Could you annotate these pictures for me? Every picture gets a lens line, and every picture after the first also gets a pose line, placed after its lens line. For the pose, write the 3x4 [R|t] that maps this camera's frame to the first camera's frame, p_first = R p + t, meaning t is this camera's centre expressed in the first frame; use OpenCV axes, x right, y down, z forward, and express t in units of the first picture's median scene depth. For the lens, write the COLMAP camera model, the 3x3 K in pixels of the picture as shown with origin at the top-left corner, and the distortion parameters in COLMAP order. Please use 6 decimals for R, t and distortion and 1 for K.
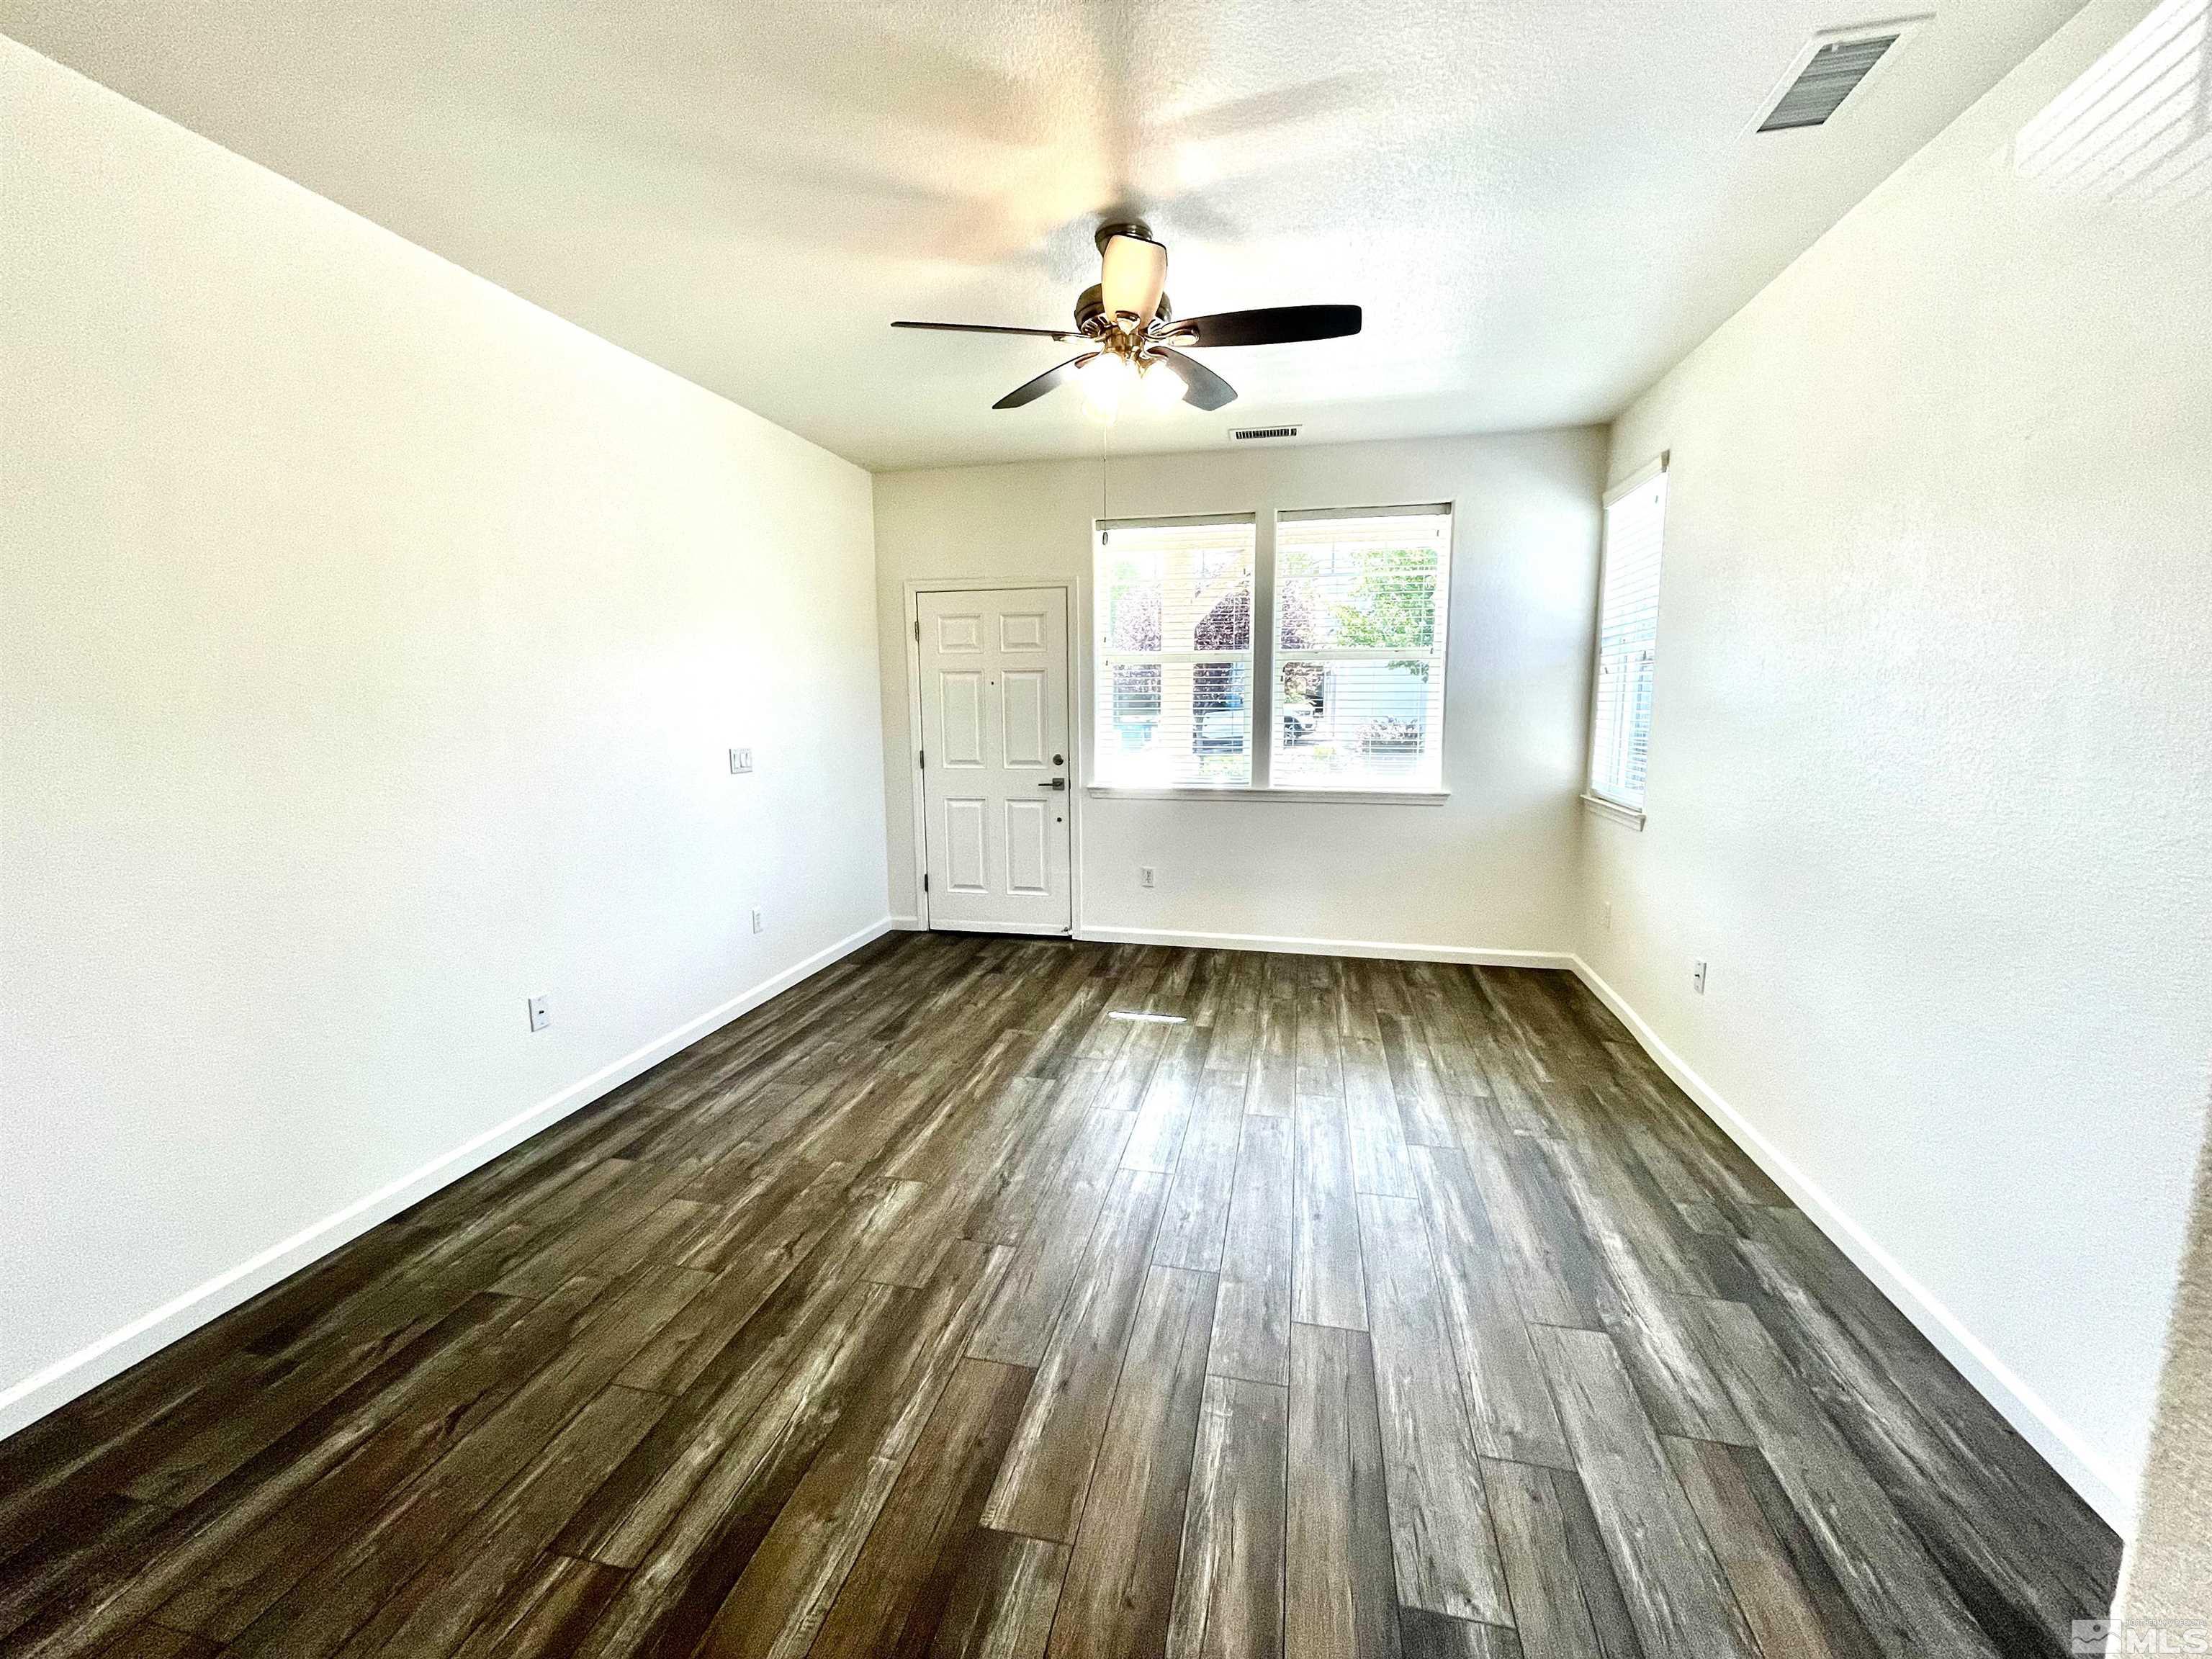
lens RADIAL K [[893.1, 0, 1102.4], [0, 893.1, 828.2], [0, 0, 1]] dist [-0.004038, 0.001301]
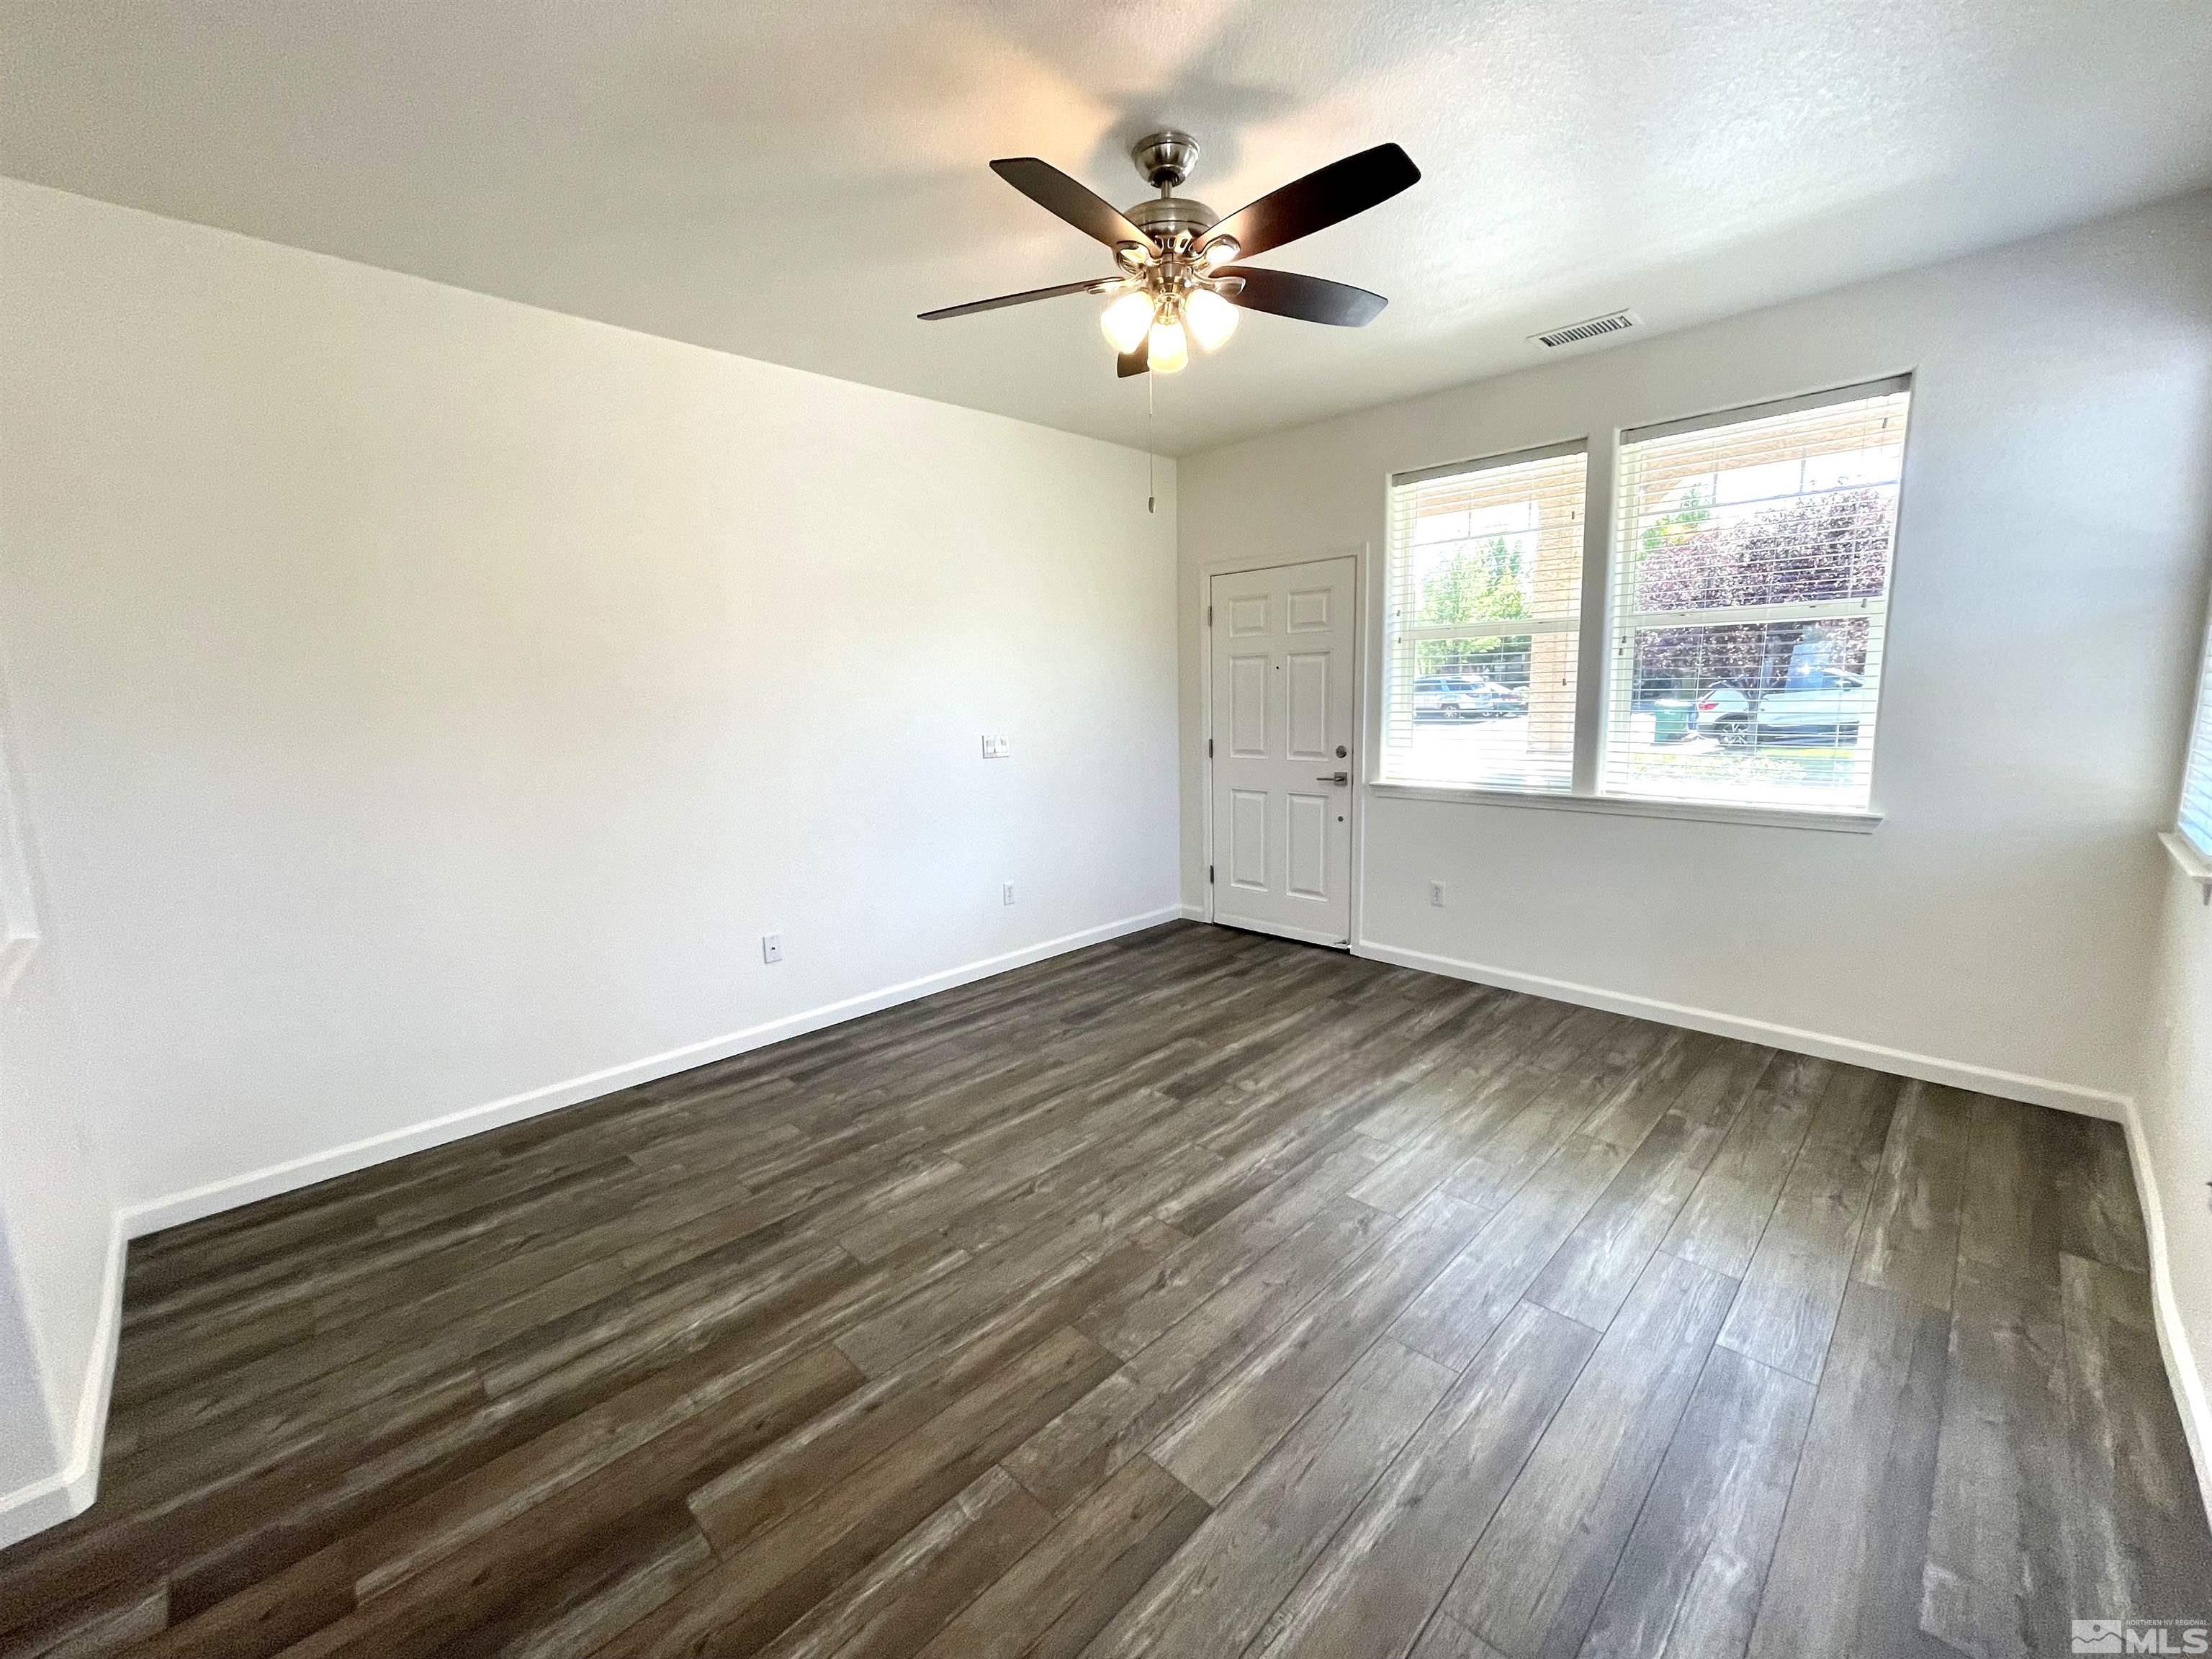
lens RADIAL K [[893.1, 0, 1104.2], [0, 893.1, 827.7], [0, 0, 1]] dist [-0.004038, 0.001301]
pose [[0.842263, 0.068512, -0.534696, 0.348694], [-0.059619, 0.997645, 0.033918, -0.025332], [0.535760, 0.003310, 0.844364, 0.175690]]
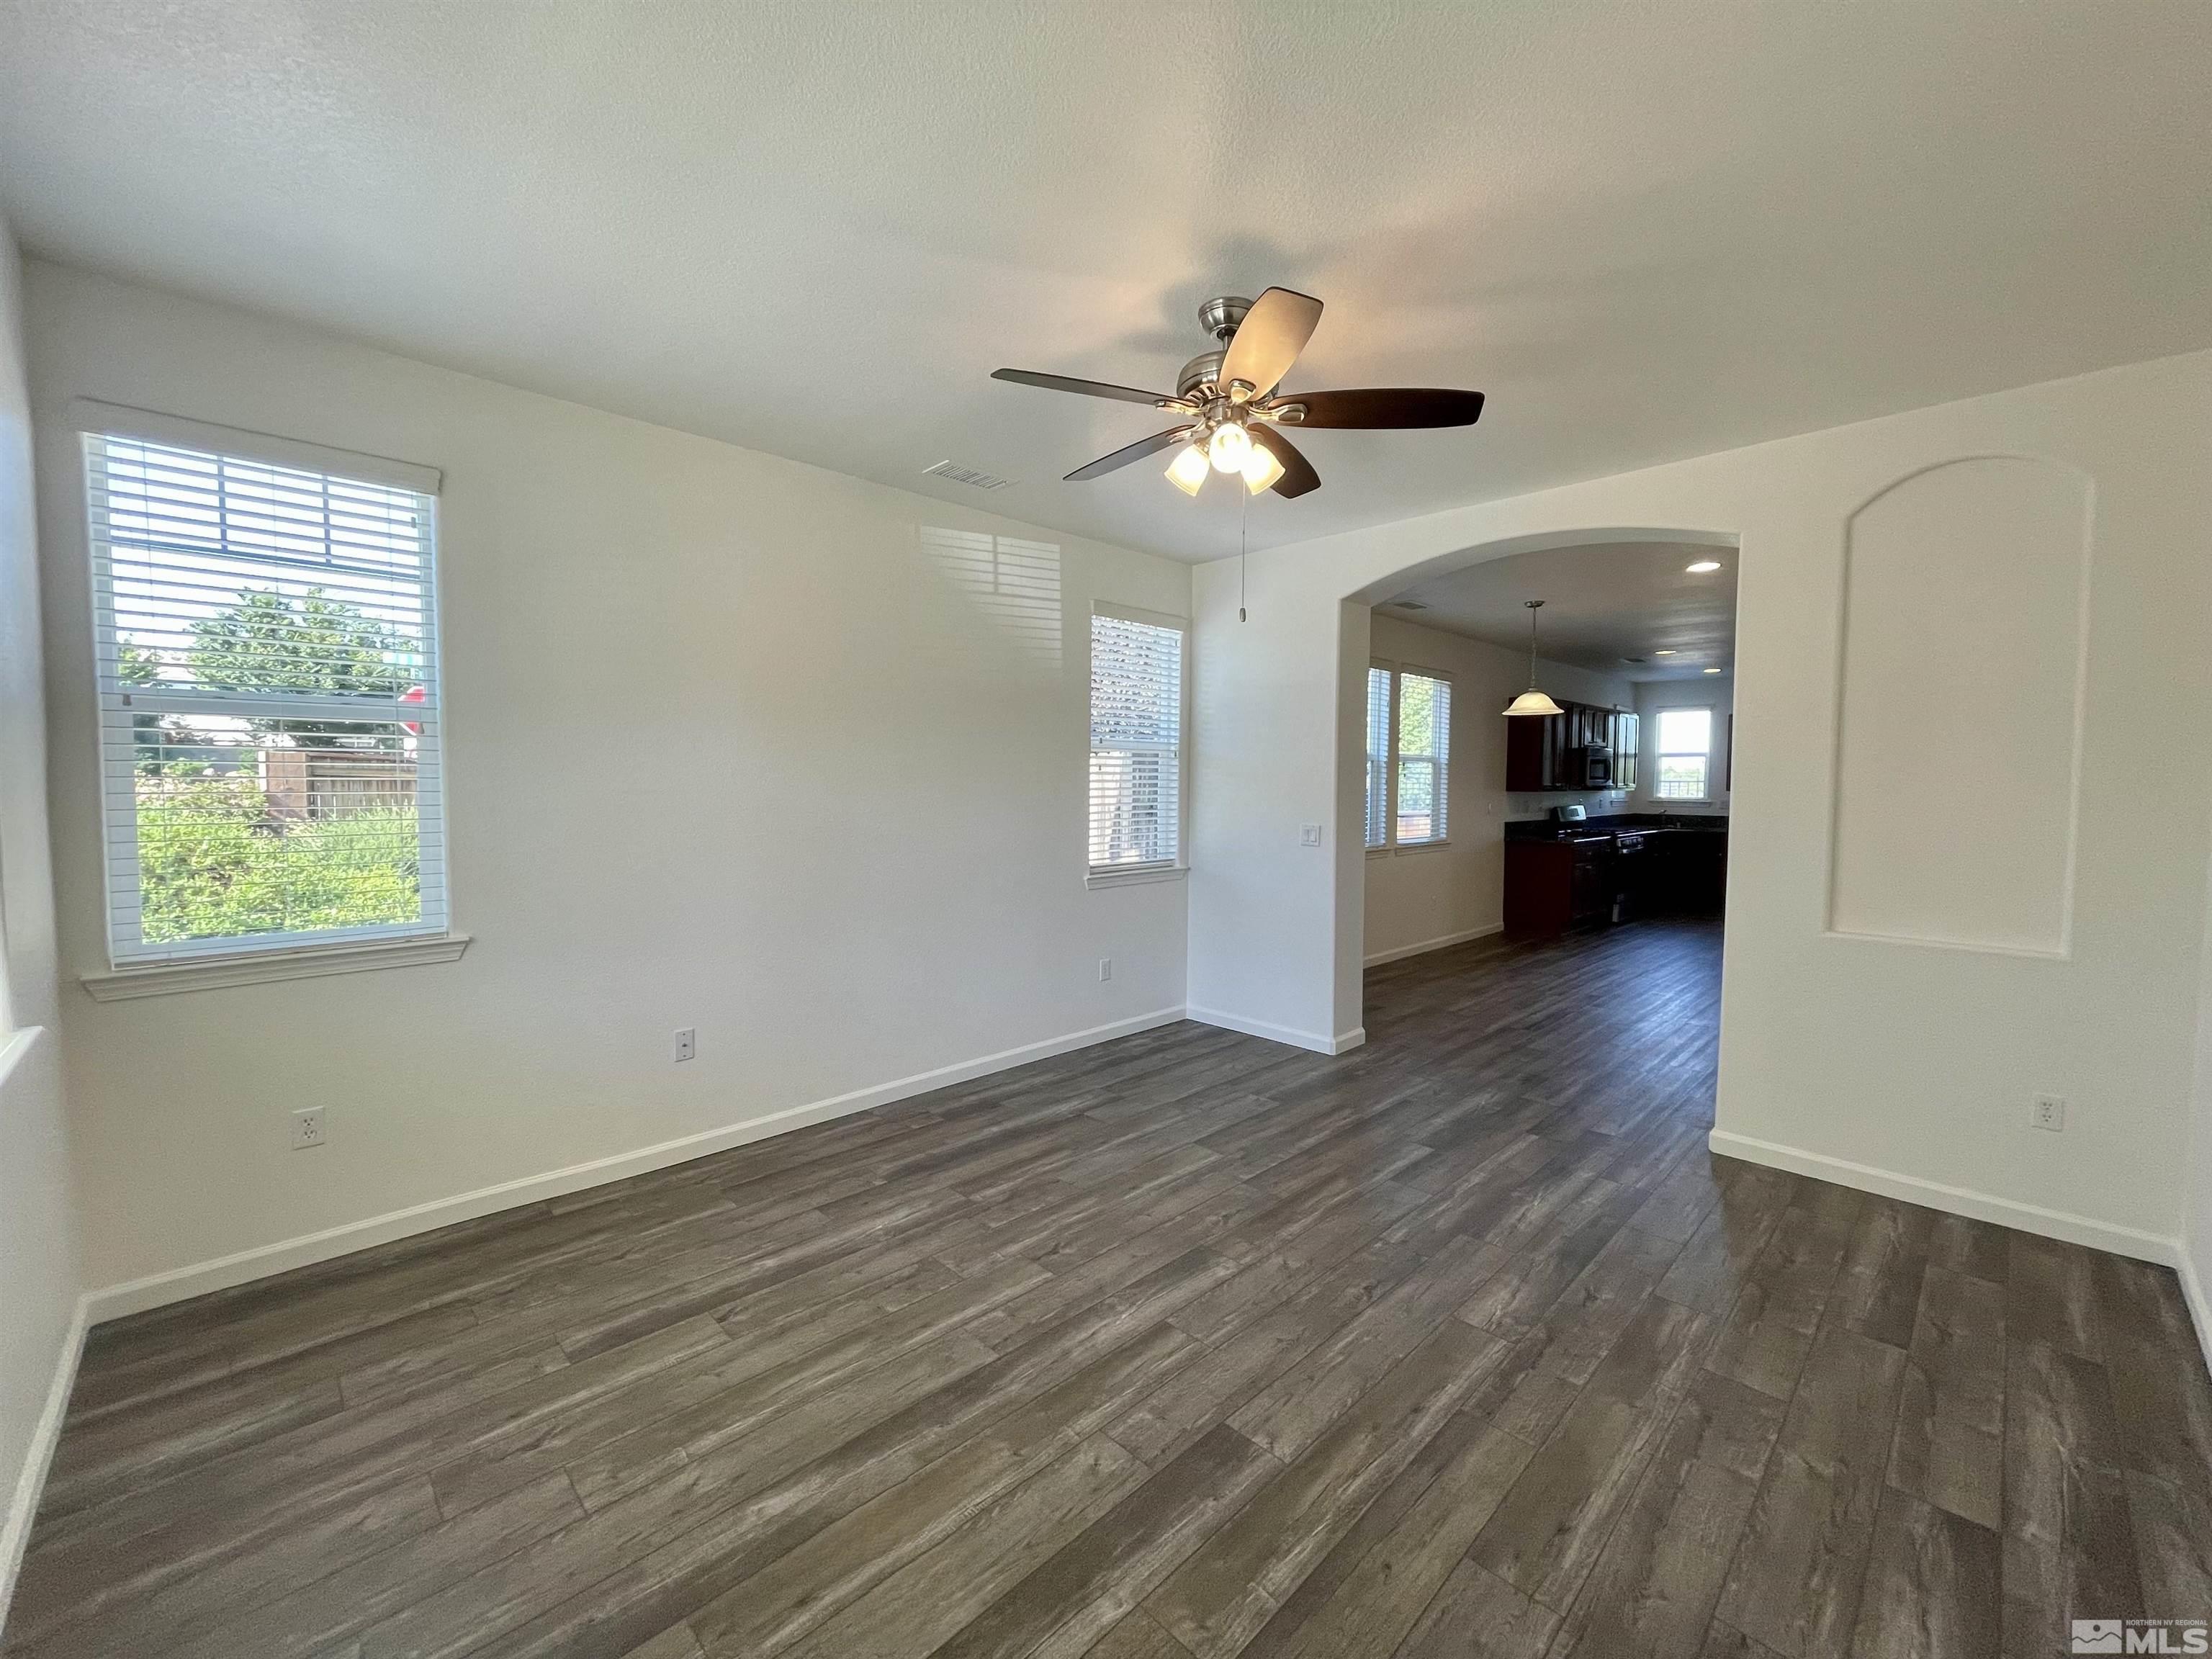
lens RADIAL K [[893.1, 0, 1099.8], [0, 893.1, 826.6], [0, 0, 1]] dist [-0.004038, 0.001301]
pose [[-0.835543, -0.026785, 0.548771, -0.293813], [0.079845, 0.982288, 0.169513, -0.212777], [-0.543592, 0.185452, -0.818606, 1.431972]]
